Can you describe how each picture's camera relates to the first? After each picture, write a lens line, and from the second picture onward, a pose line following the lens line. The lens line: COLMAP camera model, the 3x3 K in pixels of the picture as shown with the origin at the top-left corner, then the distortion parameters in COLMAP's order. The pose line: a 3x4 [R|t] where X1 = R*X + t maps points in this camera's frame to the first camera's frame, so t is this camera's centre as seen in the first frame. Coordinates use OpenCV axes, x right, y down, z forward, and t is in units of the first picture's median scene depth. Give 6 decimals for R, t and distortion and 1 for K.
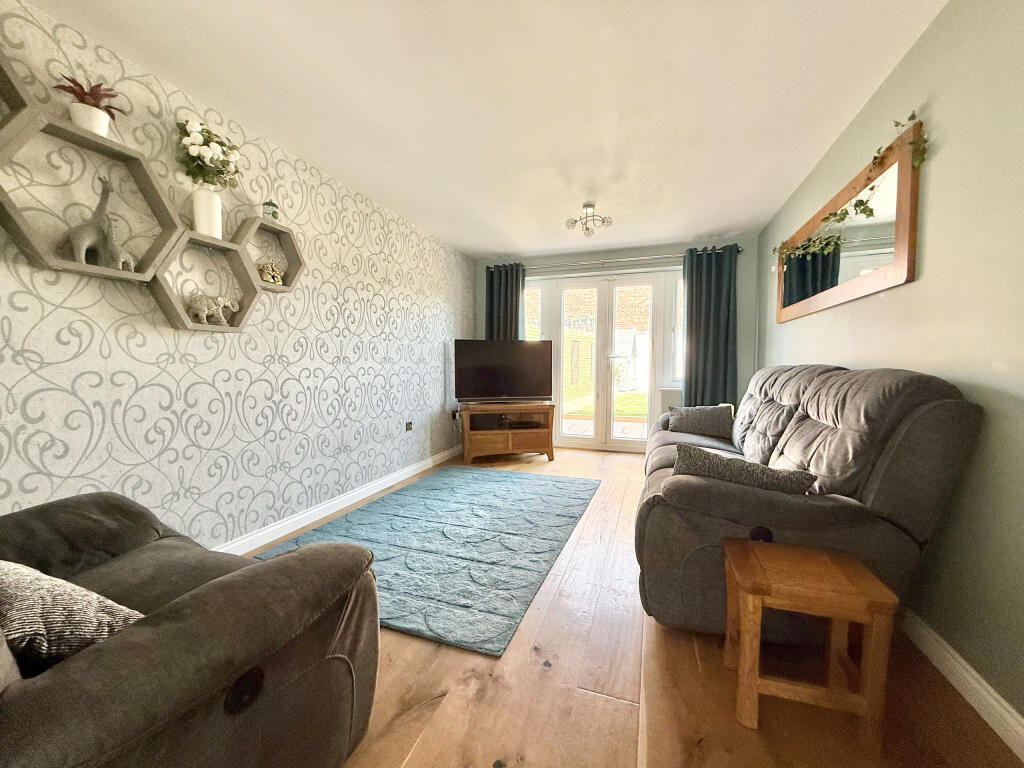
lens RADIAL K [[410.6, 0, 508.7], [0, 410.6, 385.5], [0, 0, 1]] dist [-0.001532, -0.000496]
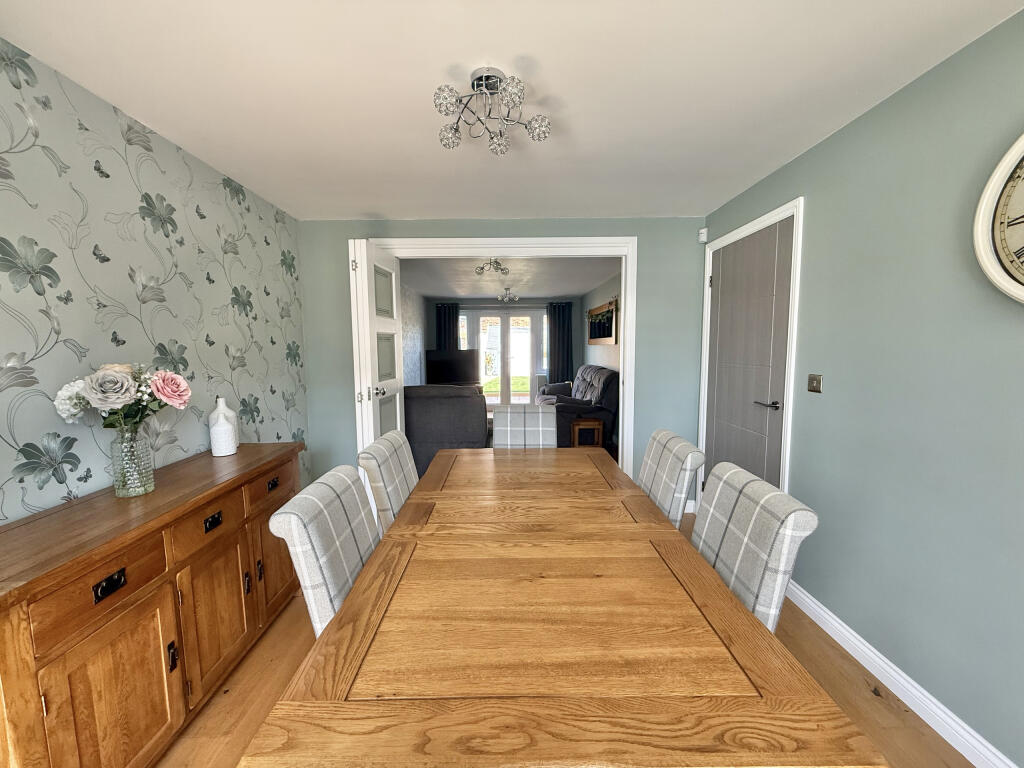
lens RADIAL K [[410.6, 0, 508.7], [0, 410.6, 385.5], [0, 0, 1]] dist [-0.001532, -0.000496]
pose [[0.940214, -0.046314, 0.337421, -0.620854], [0.033195, 0.998455, 0.044552, -0.051226], [-0.338963, -0.030687, 0.940299, -1.153237]]
